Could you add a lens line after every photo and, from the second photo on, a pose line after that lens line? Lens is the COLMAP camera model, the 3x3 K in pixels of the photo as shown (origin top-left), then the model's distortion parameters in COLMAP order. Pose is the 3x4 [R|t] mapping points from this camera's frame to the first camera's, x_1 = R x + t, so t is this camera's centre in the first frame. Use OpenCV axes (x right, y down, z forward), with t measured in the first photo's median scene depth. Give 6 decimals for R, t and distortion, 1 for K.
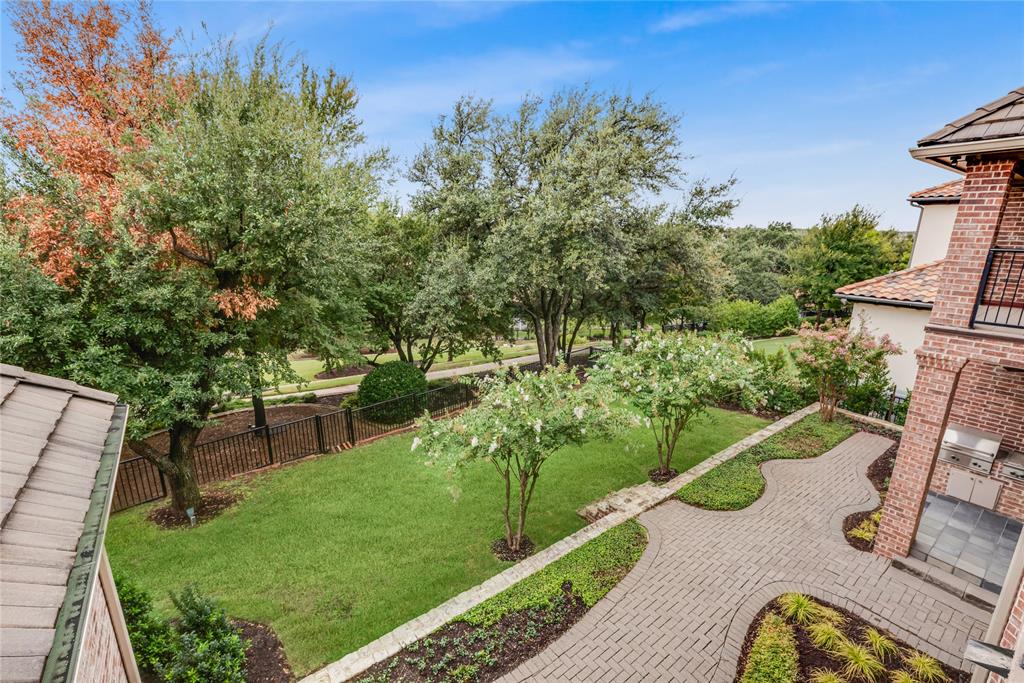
lens RADIAL K [[426.4, 0, 512.0], [0, 426.4, 341.5], [0, 0, 1]] dist [-0.000360, 0.000258]
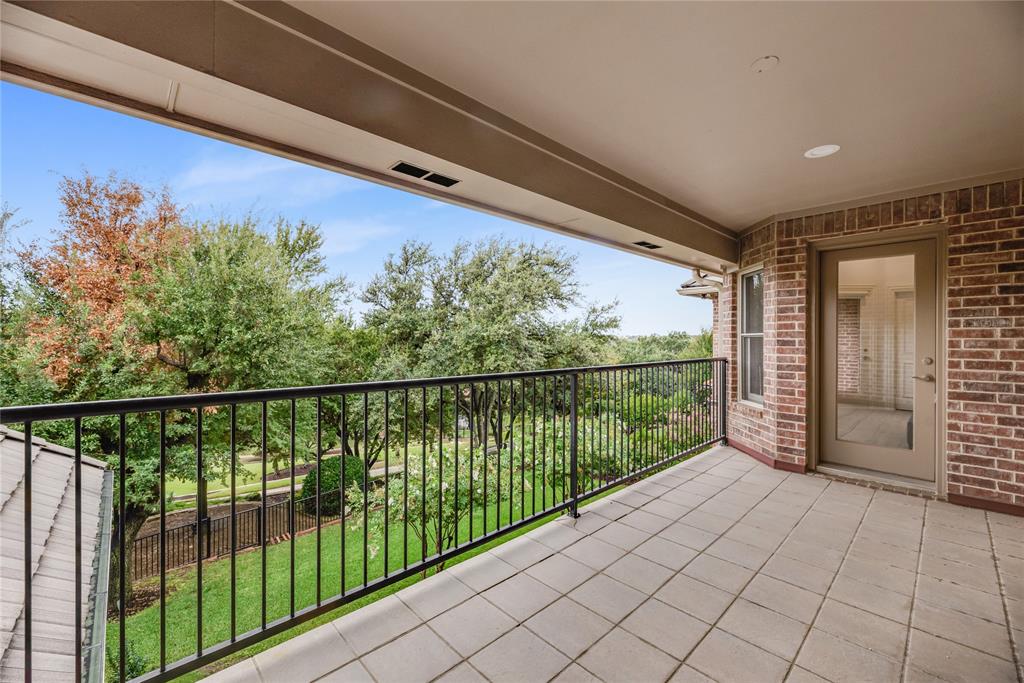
lens RADIAL K [[402.7, 0, 512.0], [0, 402.7, 341.5], [0, 0, 1]] dist [0.000945, -0.000011]
pose [[0.993932, -0.008091, 0.109697, 0.068033], [0.034930, 0.968886, -0.245029, 0.038701], [-0.104301, 0.247374, 0.963290, -0.152026]]
